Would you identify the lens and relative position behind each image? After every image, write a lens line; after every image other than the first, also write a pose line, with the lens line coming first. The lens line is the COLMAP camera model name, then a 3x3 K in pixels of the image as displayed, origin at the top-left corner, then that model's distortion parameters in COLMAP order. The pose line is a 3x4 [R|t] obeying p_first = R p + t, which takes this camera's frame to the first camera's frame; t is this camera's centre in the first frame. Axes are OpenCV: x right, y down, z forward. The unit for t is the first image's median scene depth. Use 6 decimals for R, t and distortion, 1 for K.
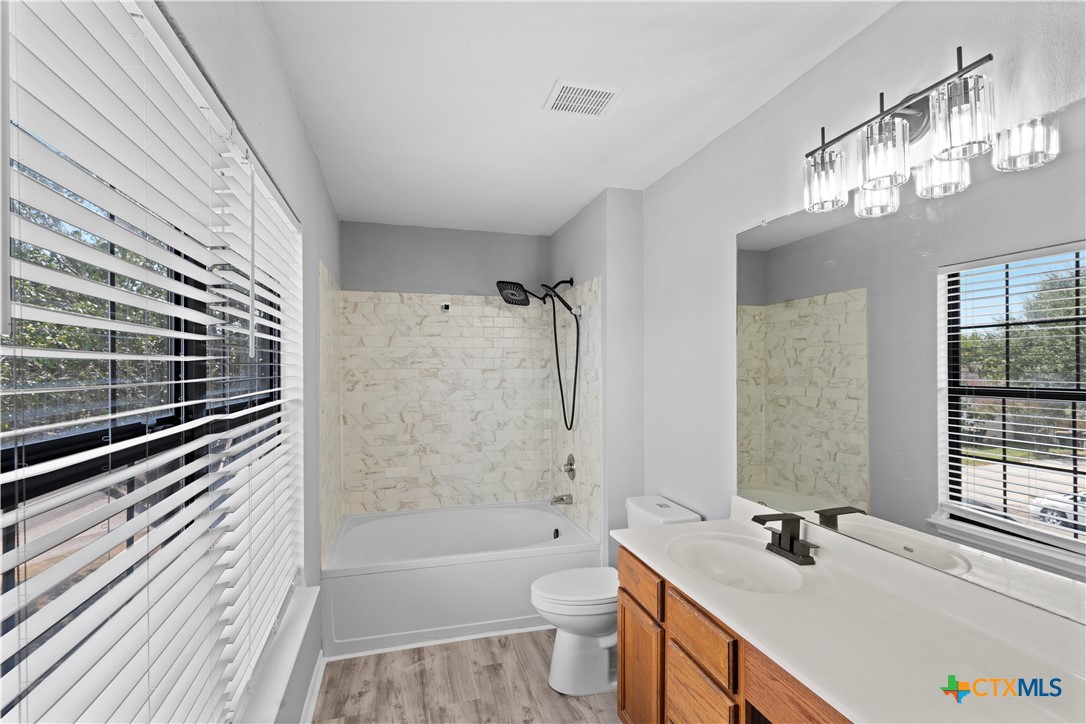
lens RADIAL K [[521.1, 0, 545.1], [0, 521.1, 364.0], [0, 0, 1]] dist [0.002307, 0.001383]
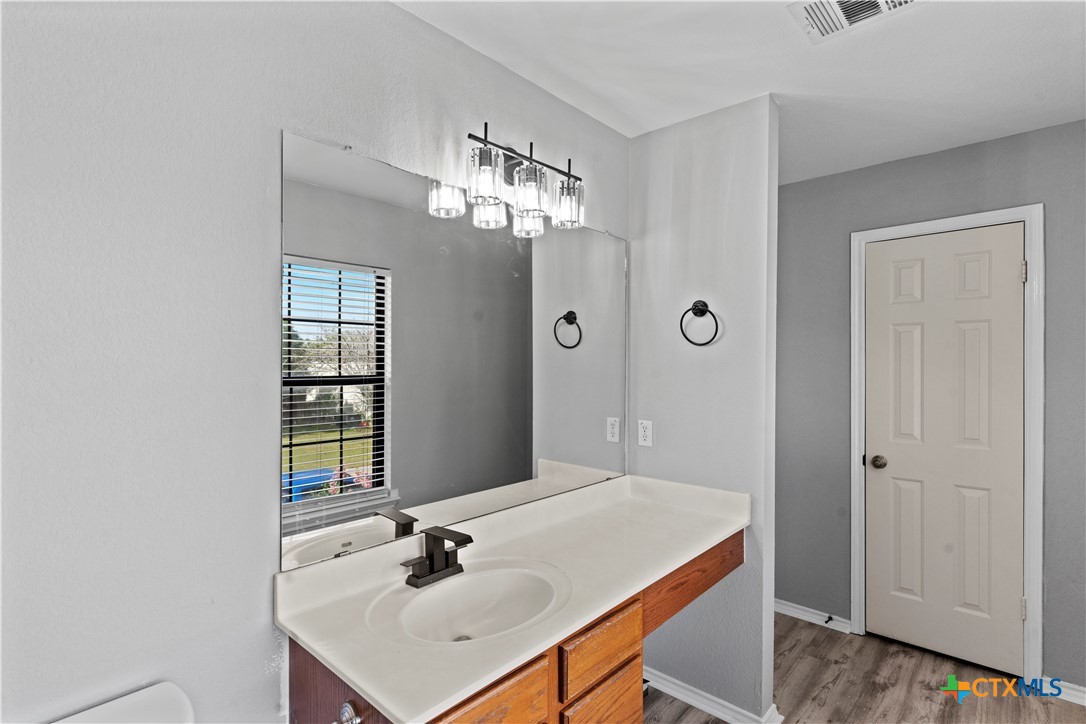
lens RADIAL K [[521.1, 0, 550.6], [0, 521.1, 361.2], [0, 0, 1]] dist [0.002307, 0.001383]
pose [[-0.518895, -0.005198, 0.854822, -0.360495], [-0.003331, 0.999986, 0.004059, 0.004740], [-0.854831, -0.000741, -0.518905, 1.257813]]
